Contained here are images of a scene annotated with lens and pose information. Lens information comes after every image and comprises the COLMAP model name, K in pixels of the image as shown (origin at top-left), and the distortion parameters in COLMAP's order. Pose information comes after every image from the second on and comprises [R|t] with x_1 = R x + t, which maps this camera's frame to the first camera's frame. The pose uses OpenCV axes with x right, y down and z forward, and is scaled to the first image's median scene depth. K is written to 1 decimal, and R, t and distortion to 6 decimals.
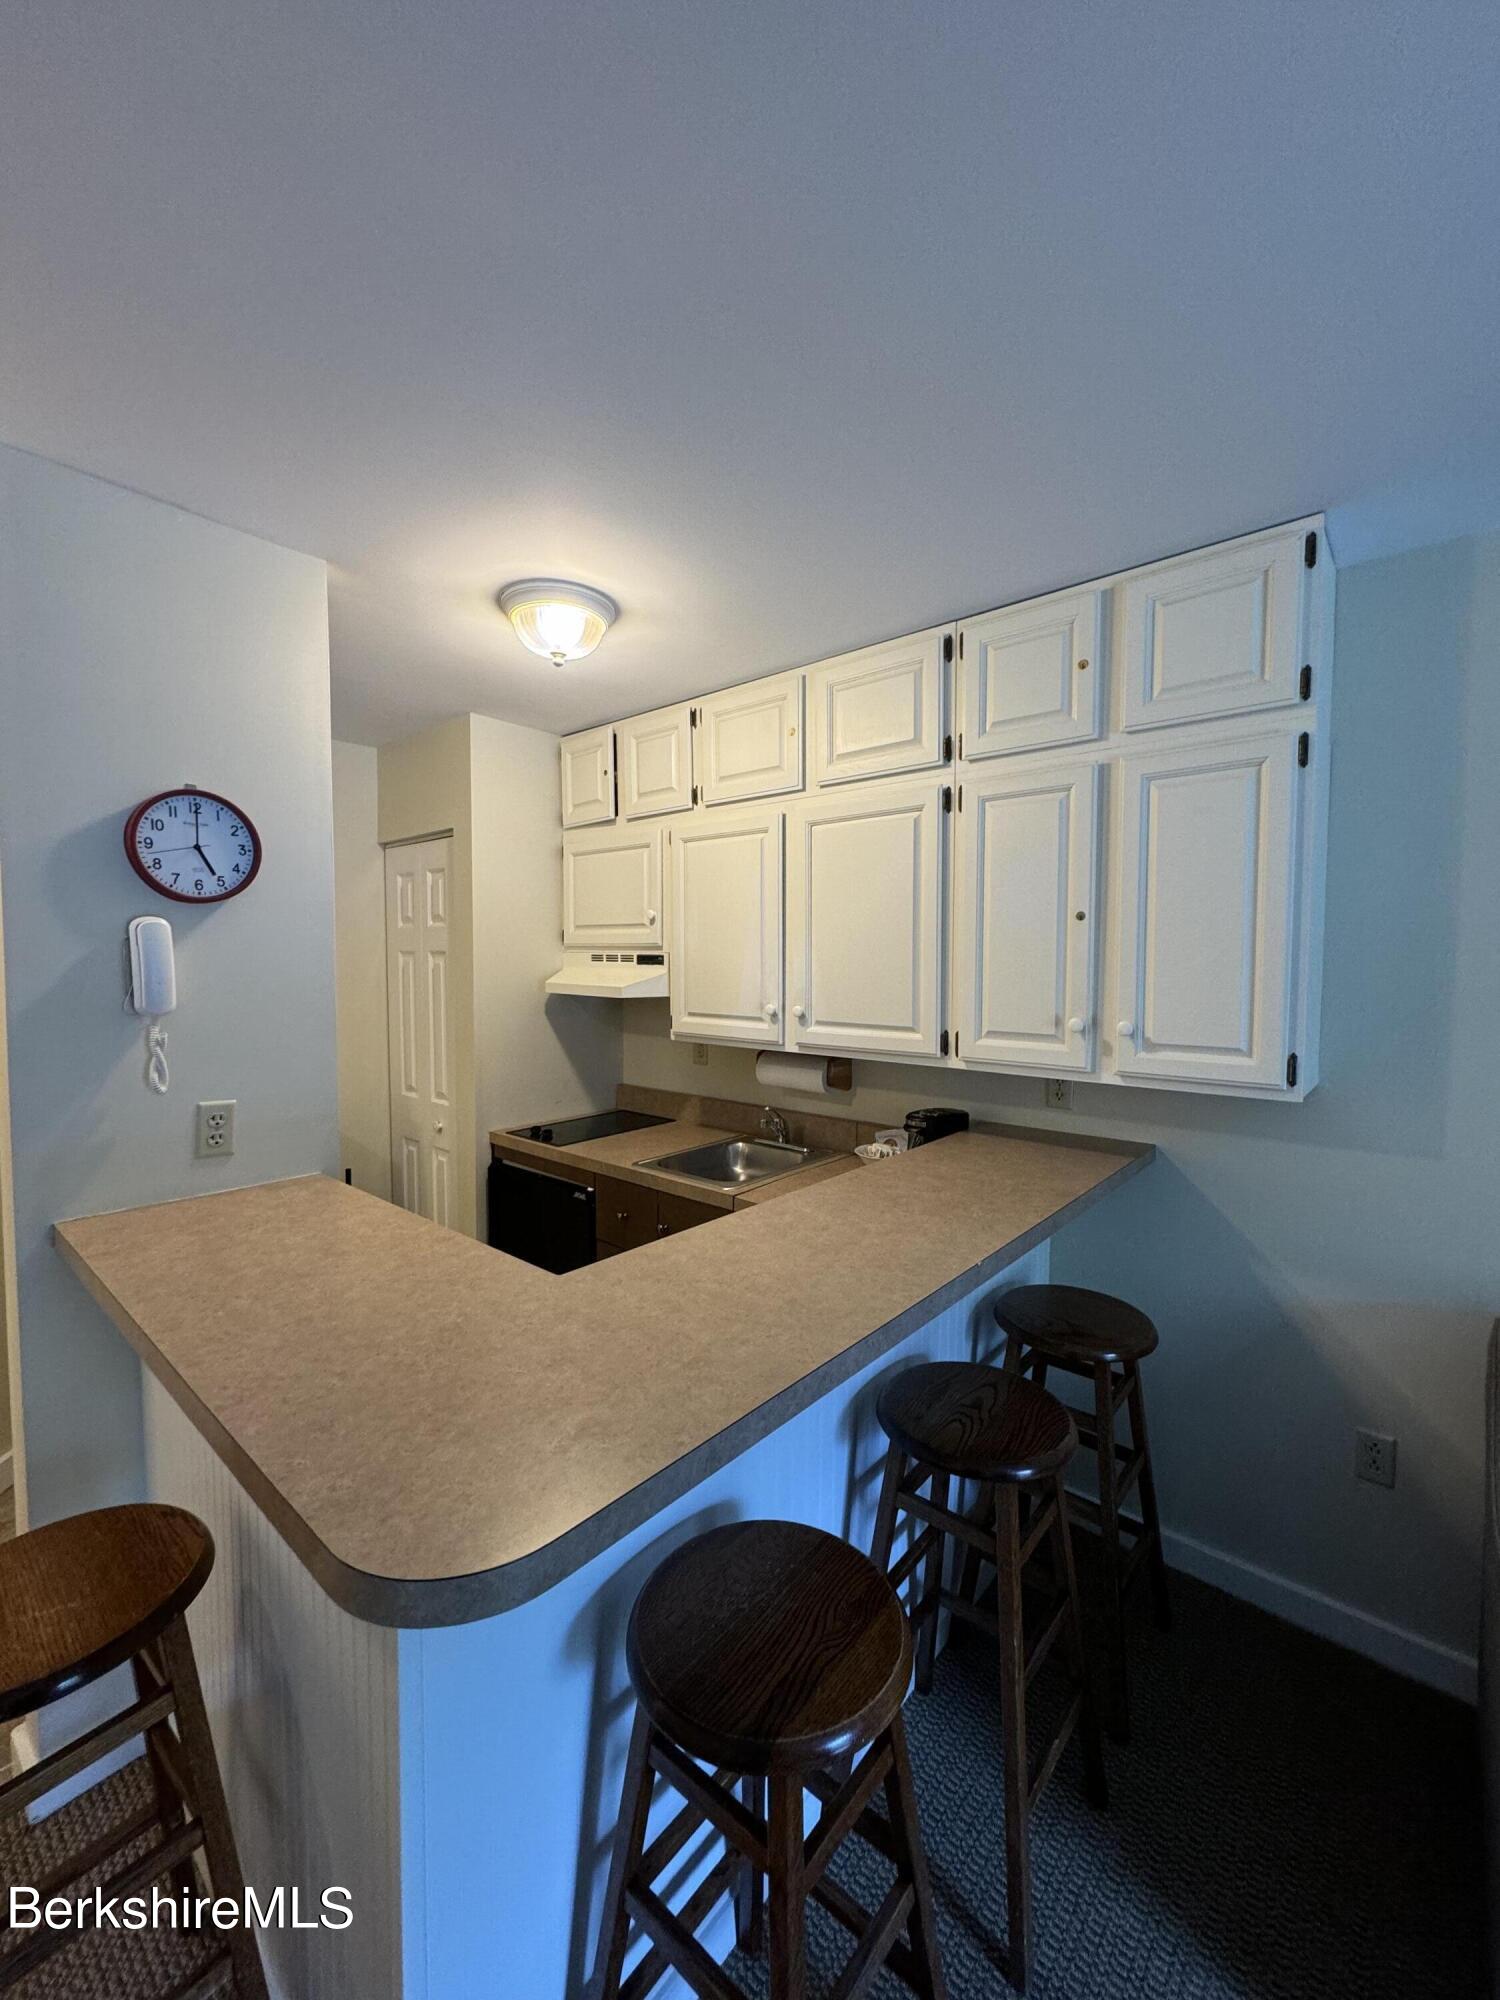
lens RADIAL K [[798.2, 0, 752.5], [0, 798.2, 1002.8], [0, 0, 1]] dist [0.000516, -0.000355]
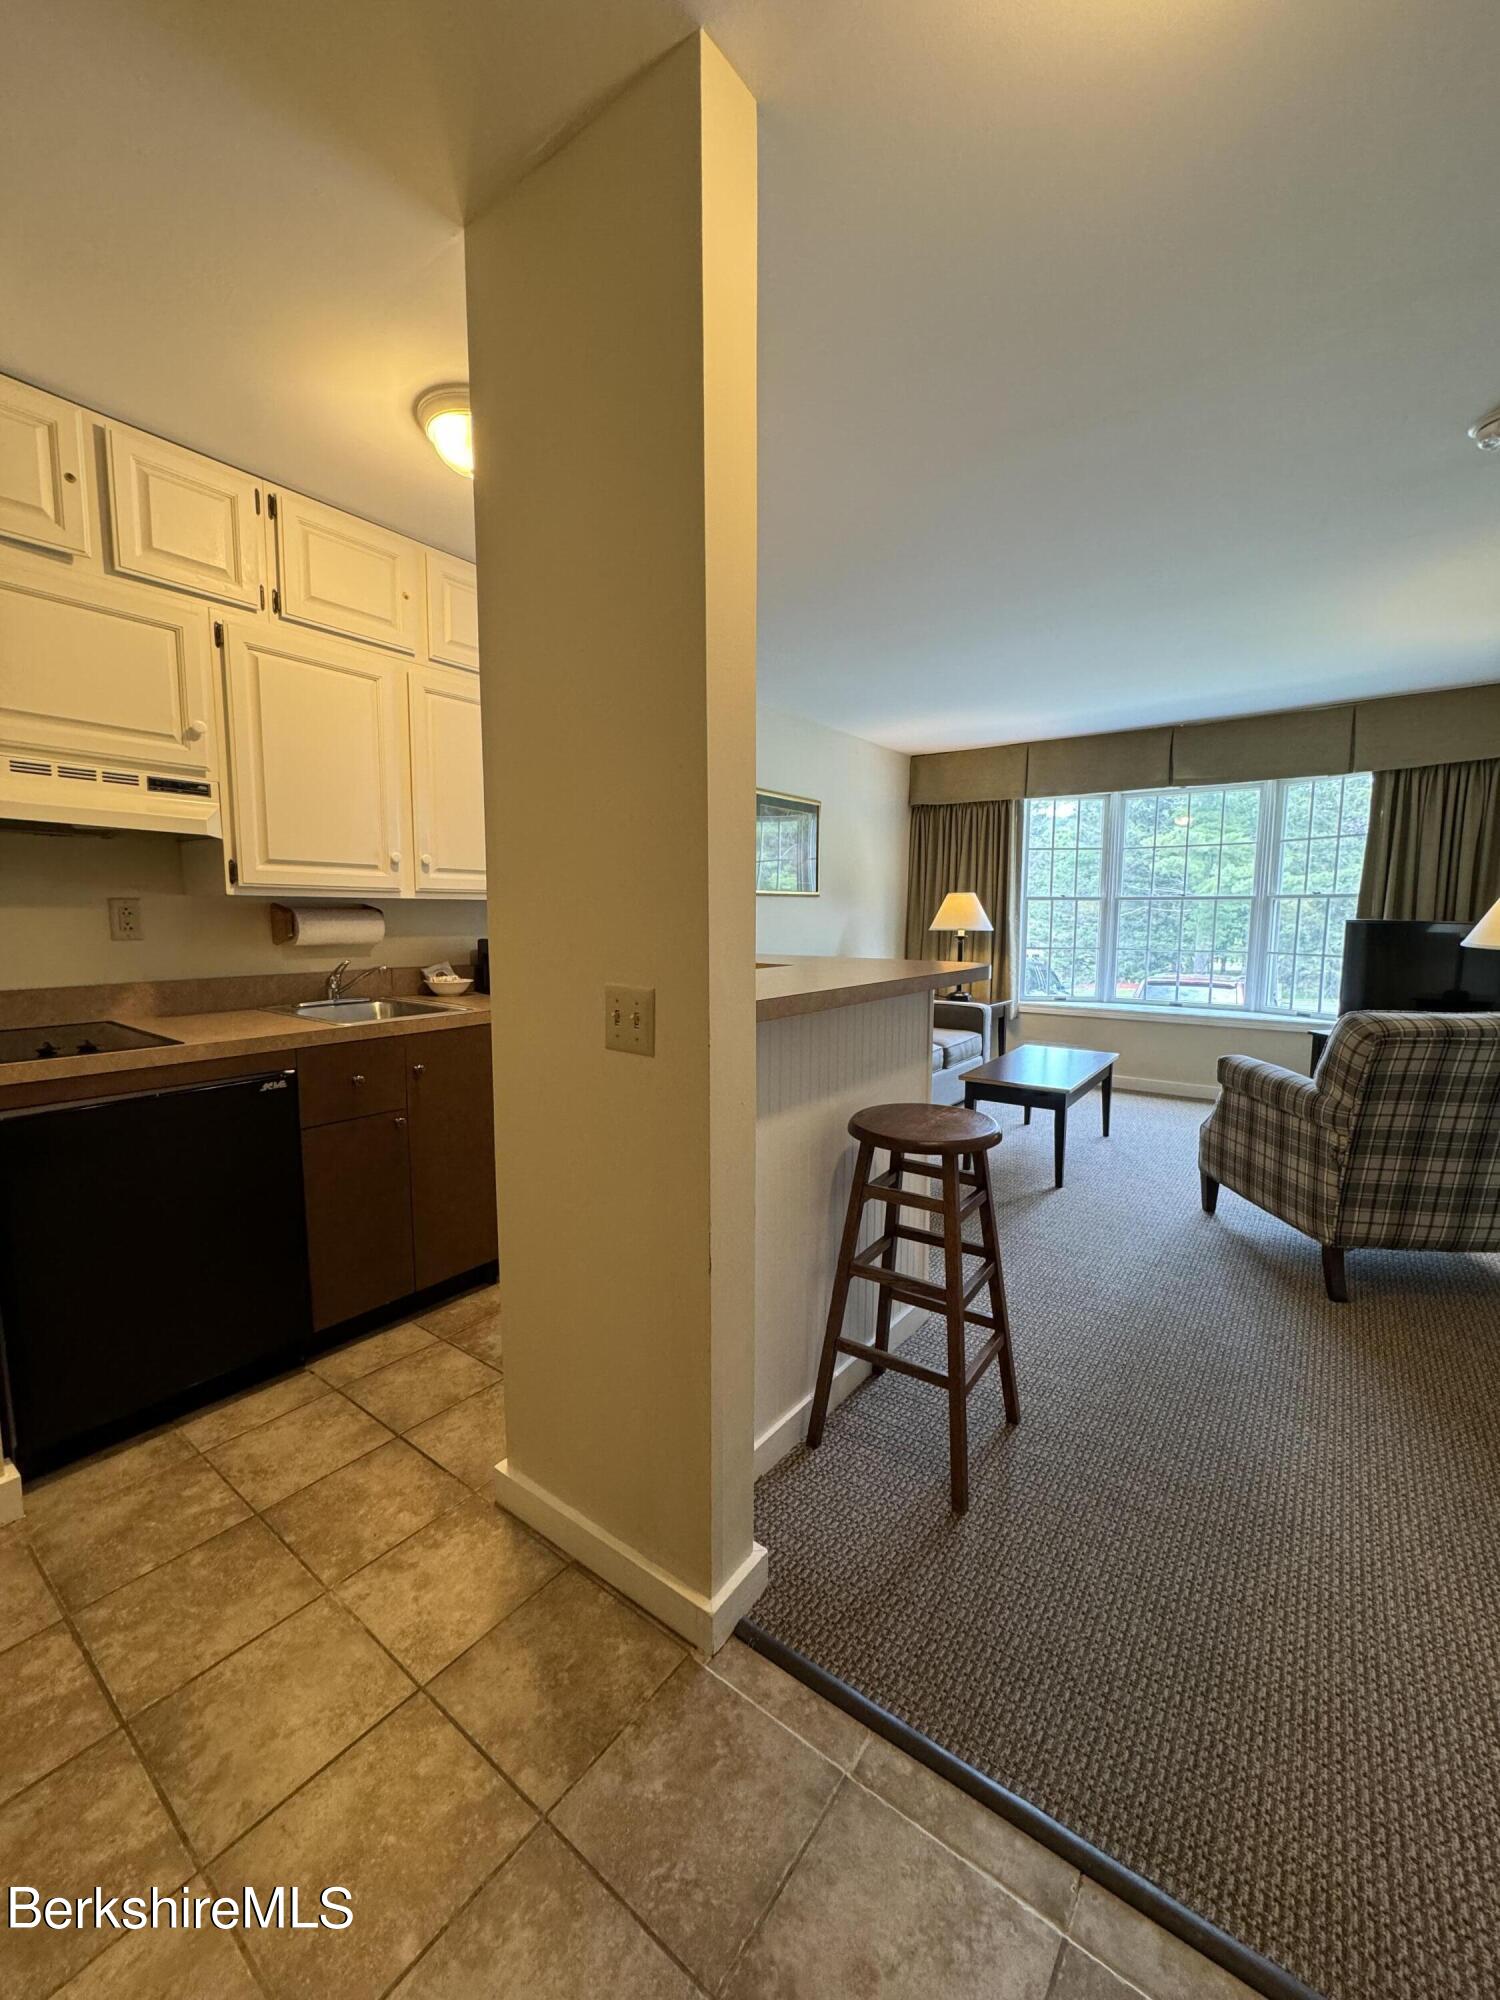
lens RADIAL K [[798.2, 0, 753.3], [0, 798.2, 996.8], [0, 0, 1]] dist [0.000516, -0.000355]
pose [[-0.065898, -0.104350, 0.992355, -0.933271], [0.055172, 0.992614, 0.108041, 0.090212], [-0.996300, 0.061870, -0.059654, 0.532202]]
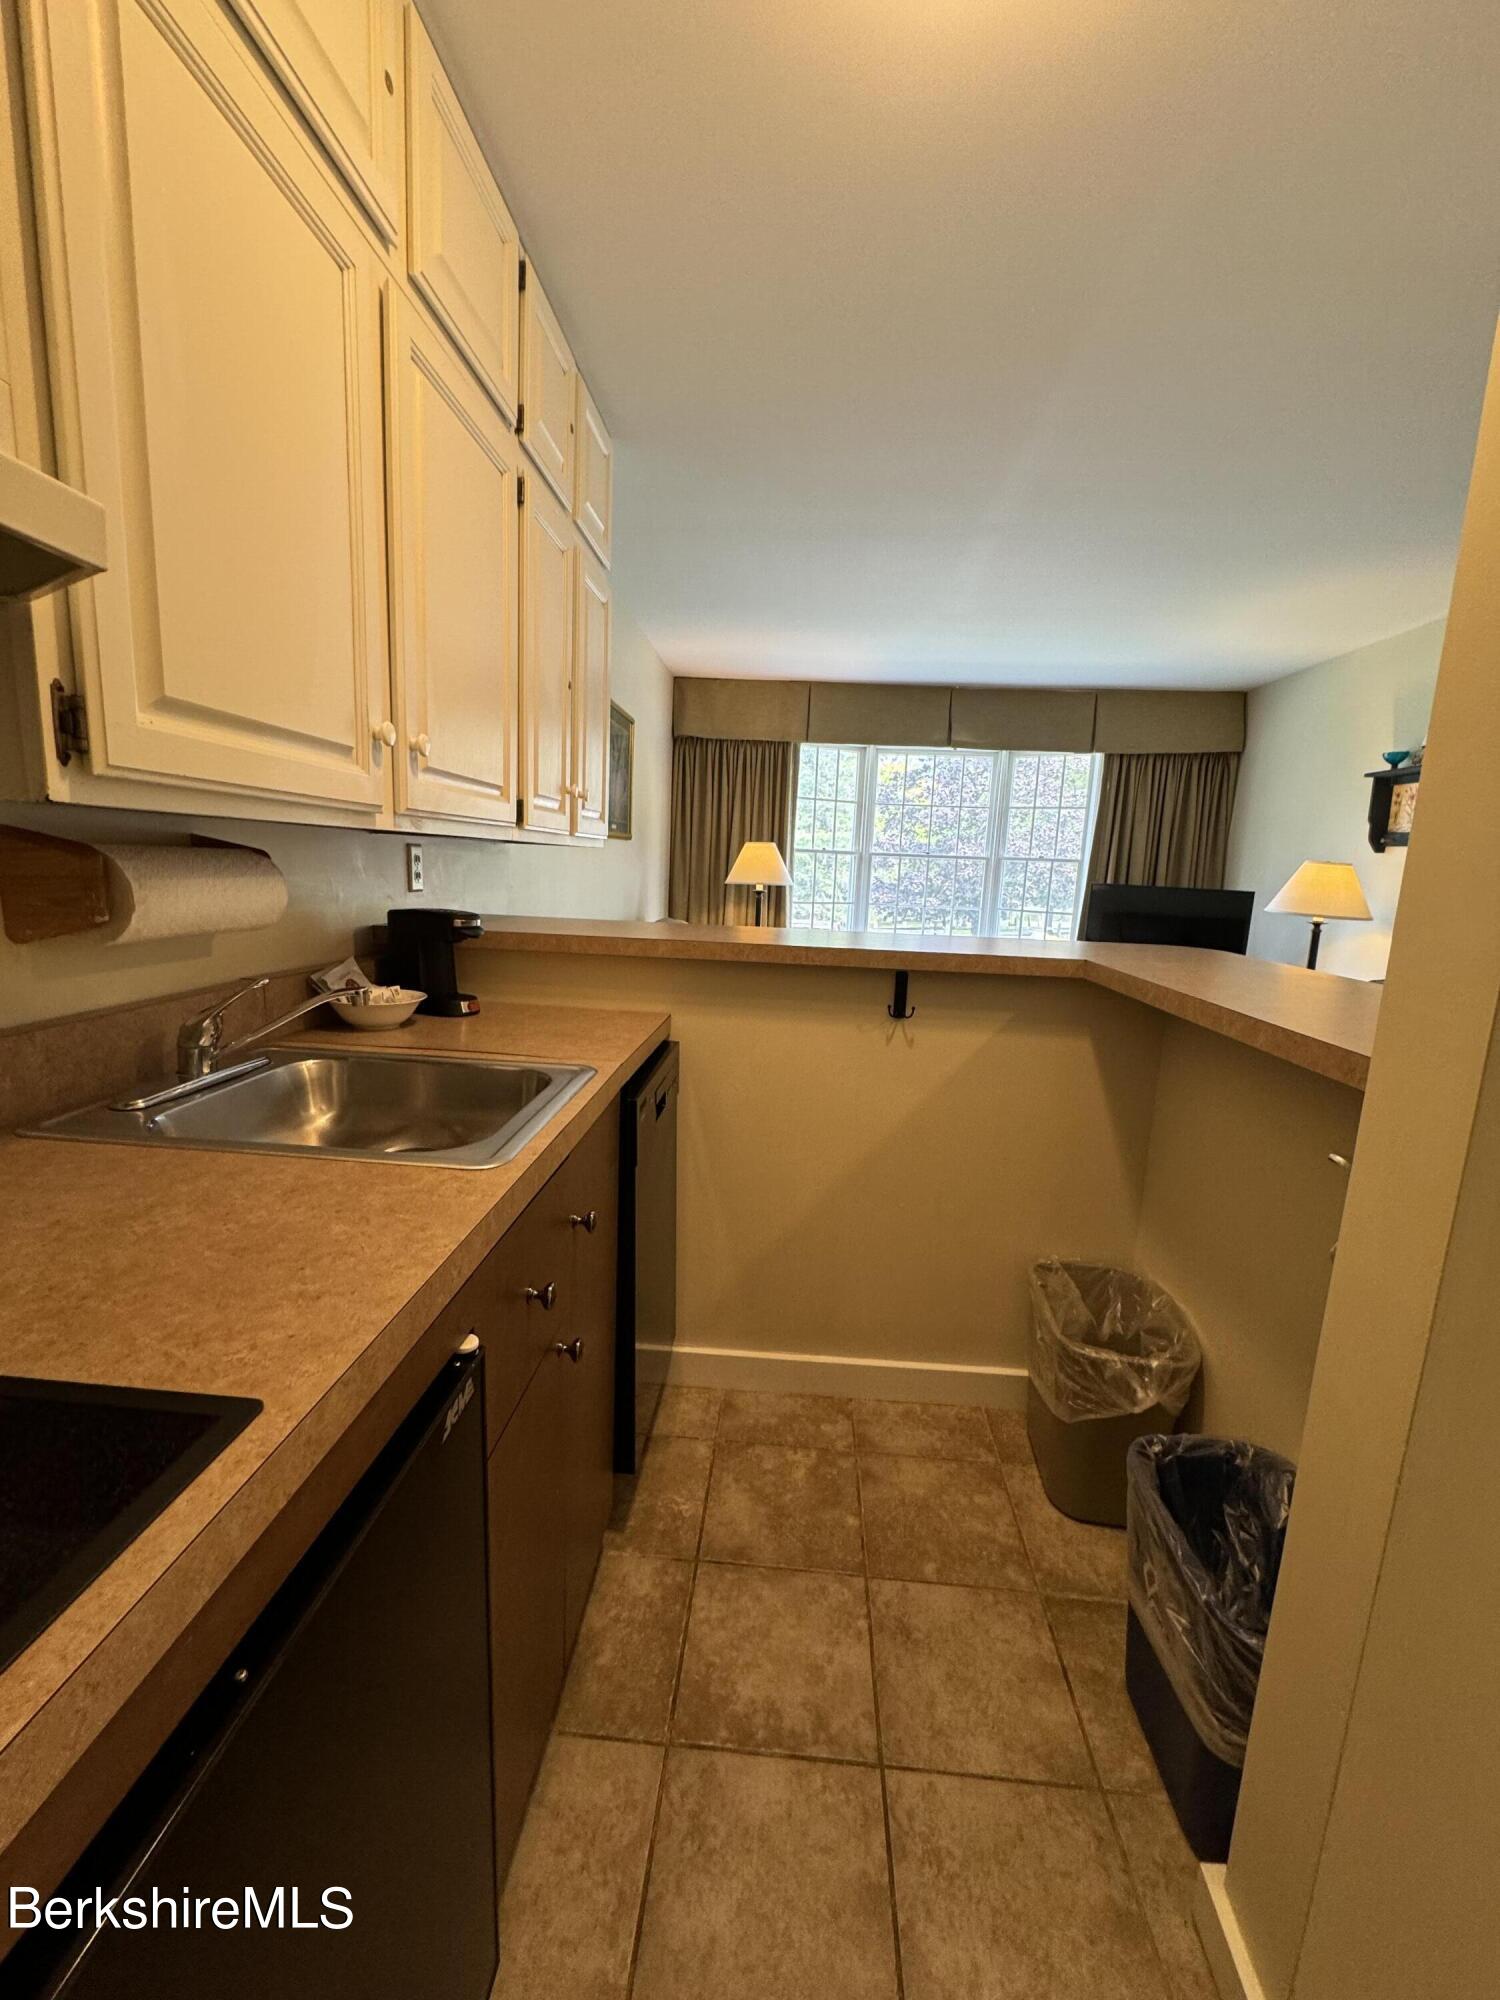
lens RADIAL K [[798.2, 0, 750.5], [0, 798.2, 993.9], [0, 0, 1]] dist [0.000516, -0.000355]
pose [[-0.599224, -0.152772, 0.785869, -0.418902], [0.008333, 0.980380, 0.196939, 0.057990], [-0.800538, 0.124559, -0.586195, 0.980485]]
